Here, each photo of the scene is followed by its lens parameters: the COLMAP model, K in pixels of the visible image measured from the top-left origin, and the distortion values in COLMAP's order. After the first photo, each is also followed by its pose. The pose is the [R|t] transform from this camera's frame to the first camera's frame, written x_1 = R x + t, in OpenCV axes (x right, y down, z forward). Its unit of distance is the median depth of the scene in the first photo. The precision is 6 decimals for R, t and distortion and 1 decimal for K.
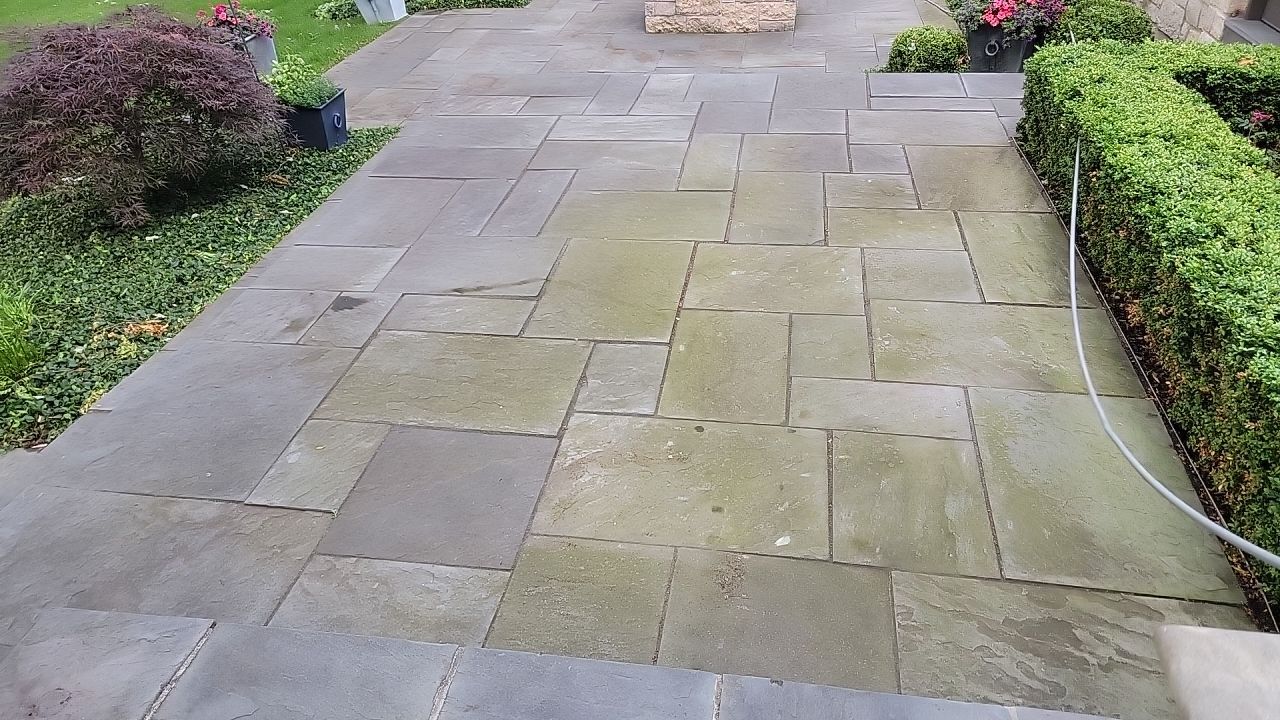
lens RADIAL K [[886.6, 0, 647.8], [0, 886.6, 356.7], [0, 0, 1]] dist [0.063455, -0.049099]
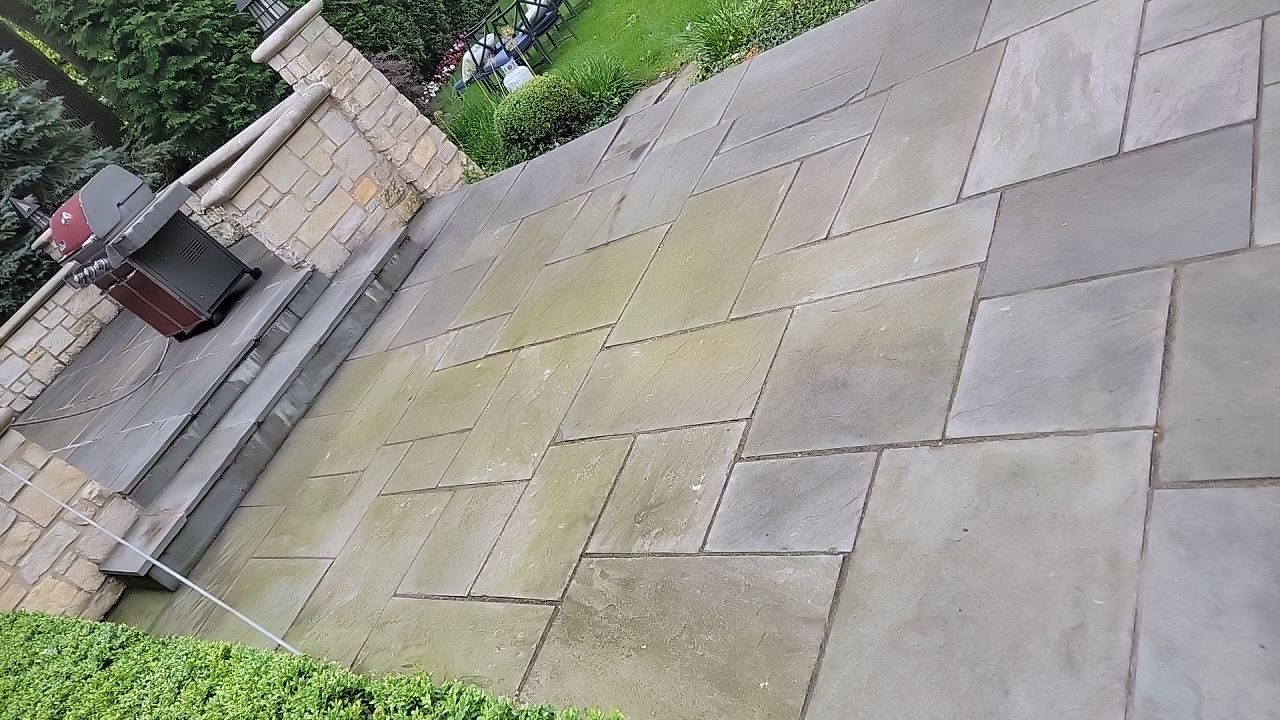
lens RADIAL K [[886.6, 0, 647.8], [0, 886.6, 356.7], [0, 0, 1]] dist [0.063455, -0.049099]
pose [[-0.221629, 0.744245, -0.630064, 0.676274], [0.076322, 0.657390, 0.749676, -0.828685], [0.972140, 0.118062, -0.202499, 1.345008]]
